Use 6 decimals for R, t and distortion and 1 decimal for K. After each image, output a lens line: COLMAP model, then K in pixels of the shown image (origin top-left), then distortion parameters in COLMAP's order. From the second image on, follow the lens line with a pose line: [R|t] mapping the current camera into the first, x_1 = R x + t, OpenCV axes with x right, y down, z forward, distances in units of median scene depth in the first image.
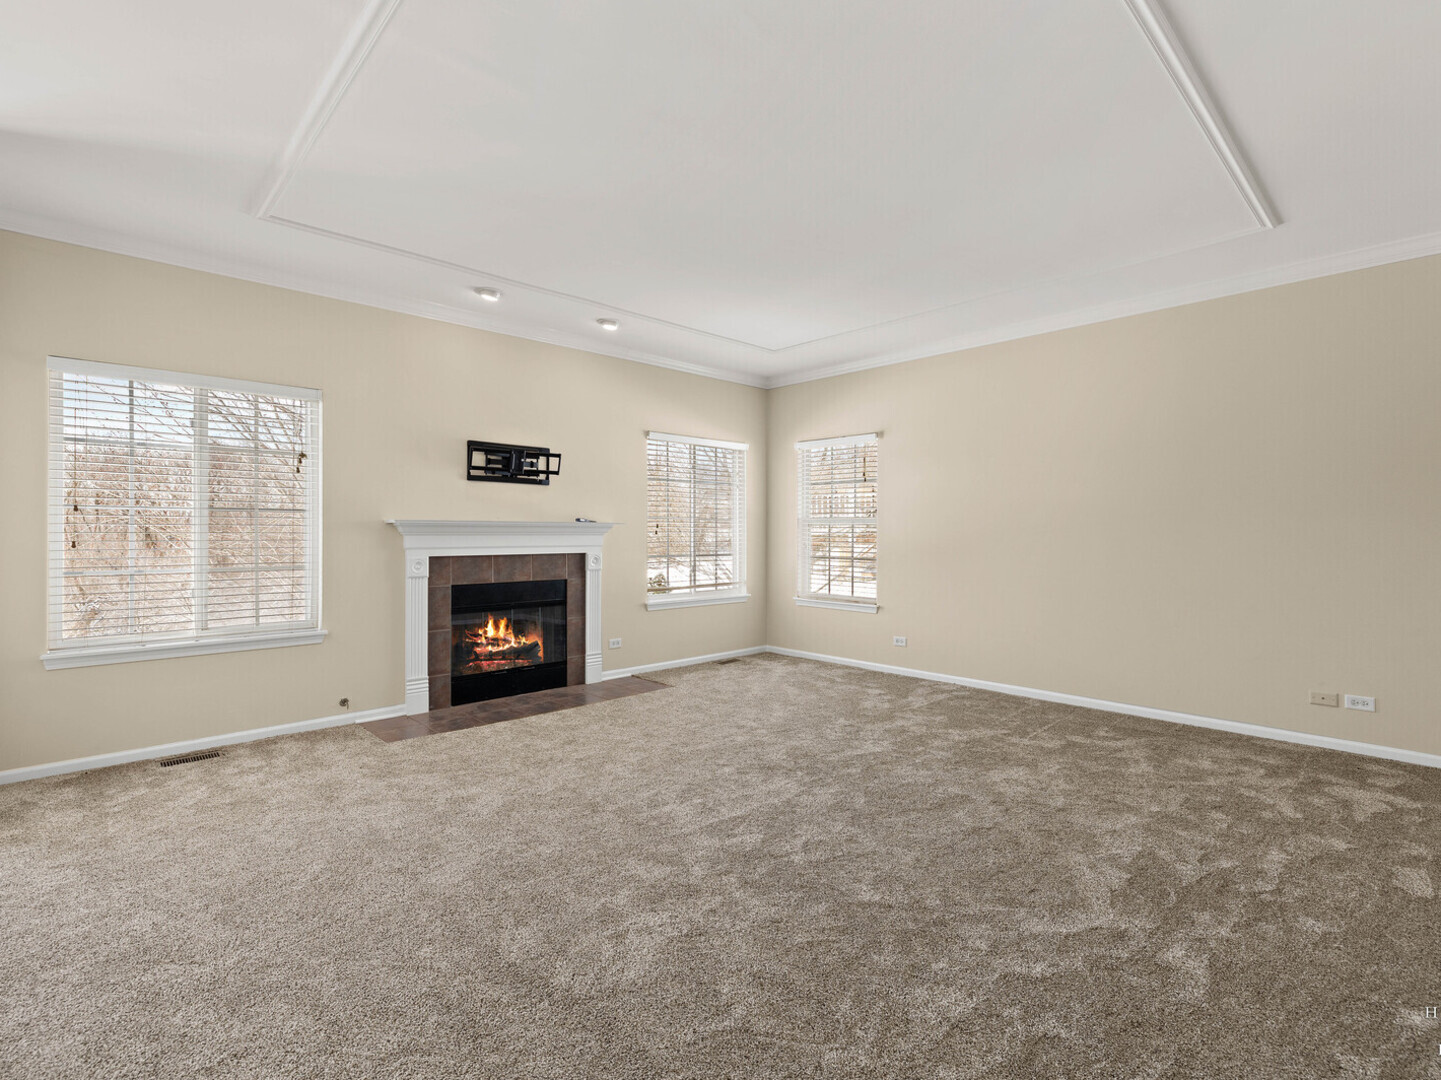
lens RADIAL K [[670.5, 0, 720.5], [0, 670.5, 540.0], [0, 0, 1]] dist [-0.002038, -0.000193]
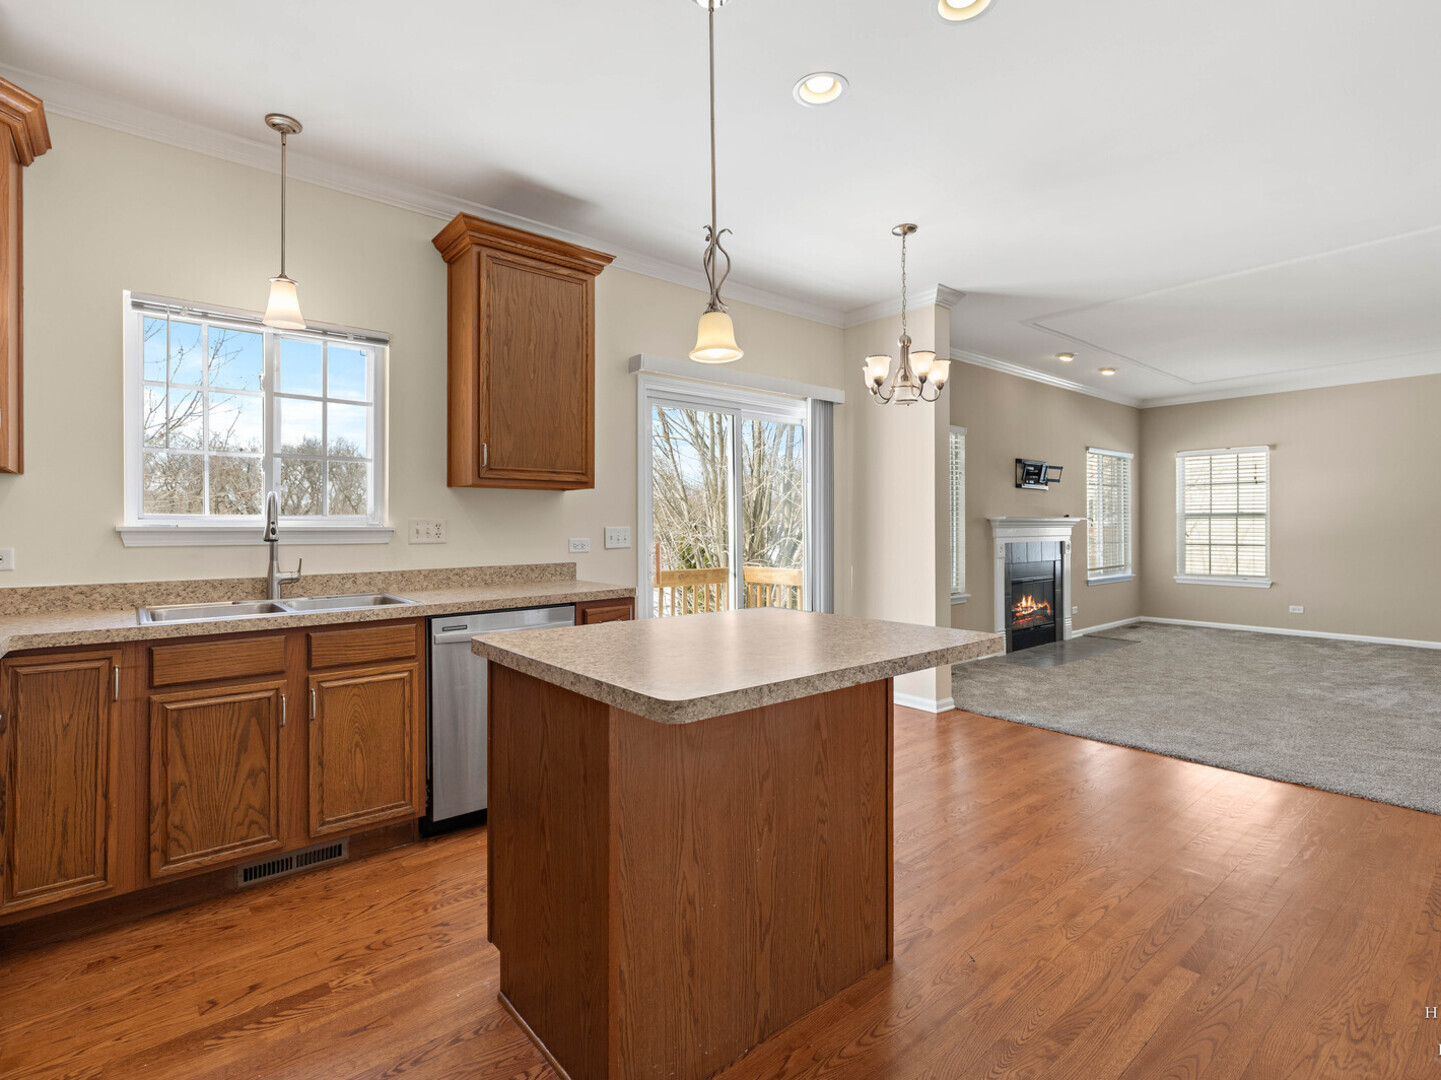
lens RADIAL K [[675.5, 0, 728.0], [0, 675.5, 534.4], [0, 0, 1]] dist [-0.000529, -0.000145]
pose [[0.998072, -0.005586, -0.061820, -0.777306], [0.005528, 0.999984, -0.001103, 0.004335], [0.061825, 0.000760, 0.998087, -0.366155]]
